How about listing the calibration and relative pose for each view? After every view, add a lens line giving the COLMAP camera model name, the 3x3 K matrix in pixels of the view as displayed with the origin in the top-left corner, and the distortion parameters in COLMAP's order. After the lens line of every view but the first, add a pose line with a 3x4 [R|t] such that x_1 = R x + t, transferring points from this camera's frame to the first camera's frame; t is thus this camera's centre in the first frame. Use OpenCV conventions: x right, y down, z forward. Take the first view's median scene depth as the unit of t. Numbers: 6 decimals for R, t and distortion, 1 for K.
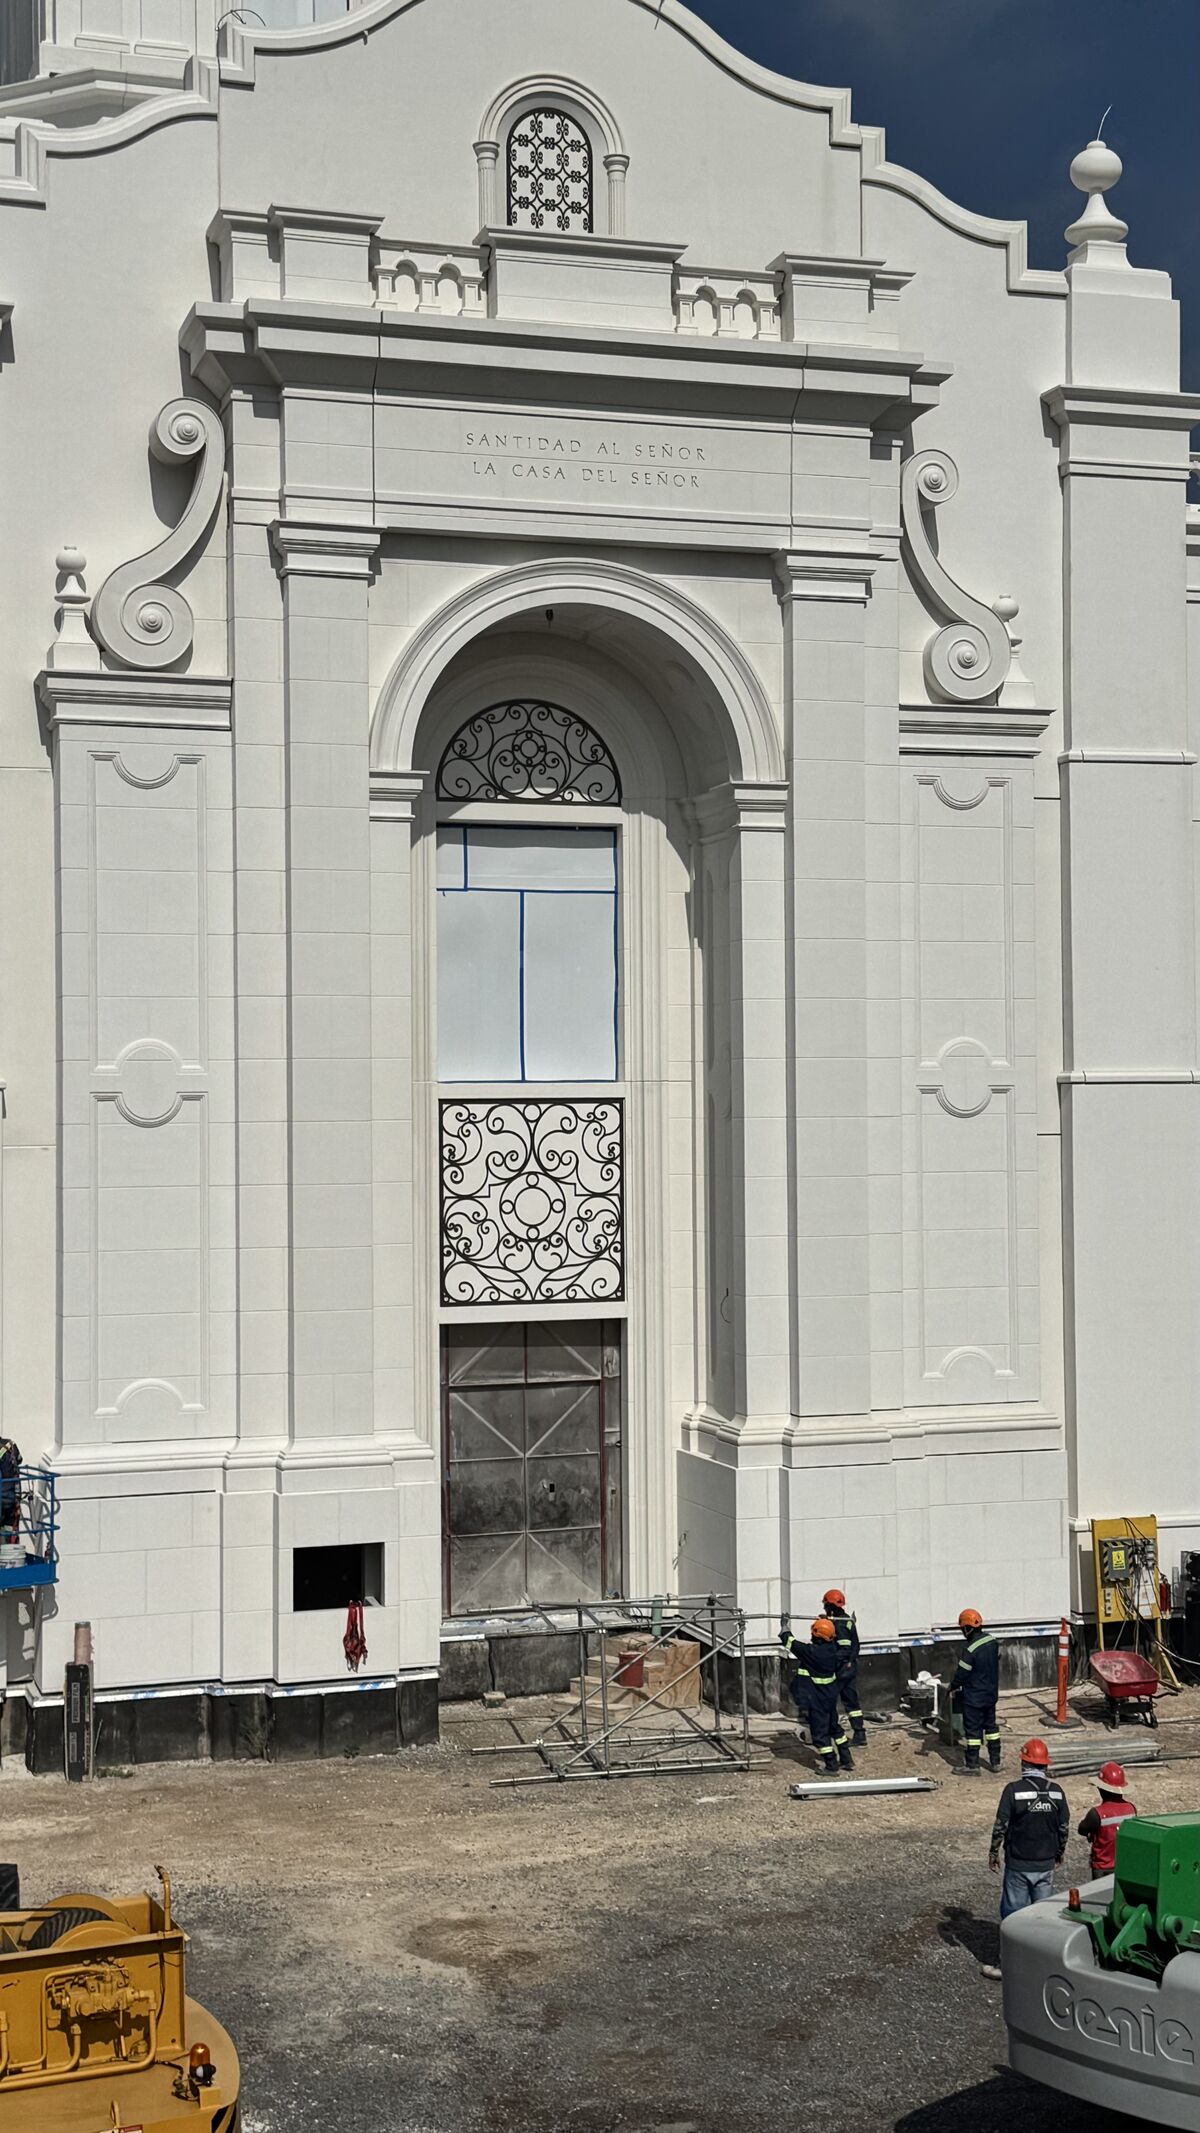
lens RADIAL K [[2790.9, 0, 600.0], [0, 2790.9, 1066.5], [0, 0, 1]] dist [0.195707, -0.473740]
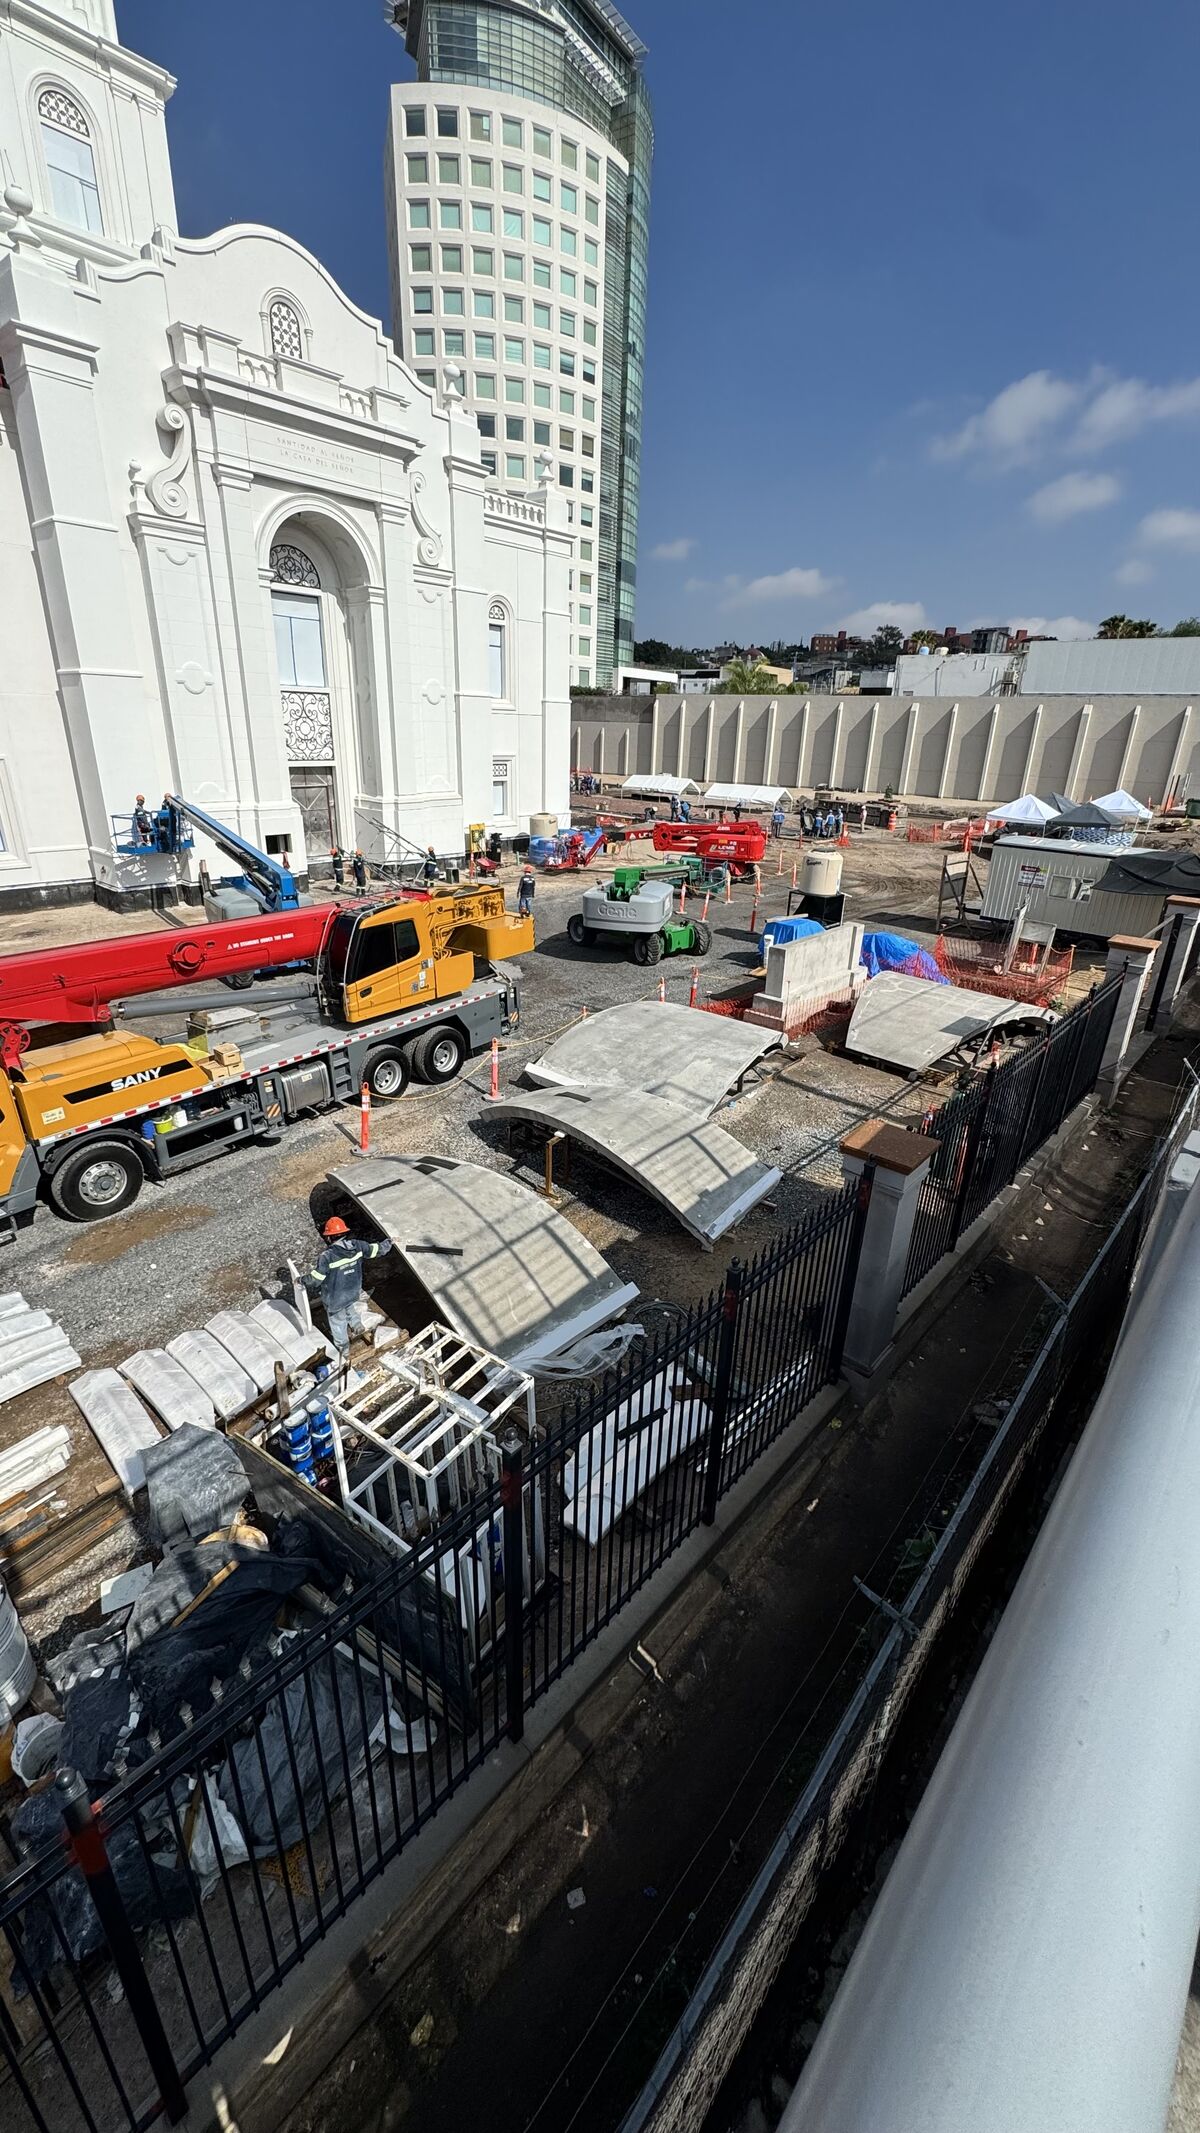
lens RADIAL K [[844.5, 0, 600.0], [0, 844.5, 1066.5], [0, 0, 1]] dist [-0.000221, -0.000372]
pose [[0.857816, -0.162397, 0.487626, -0.281912], [-0.042381, 0.923186, 0.382010, 0.024770], [-0.512207, -0.348361, 0.785041, -0.071116]]
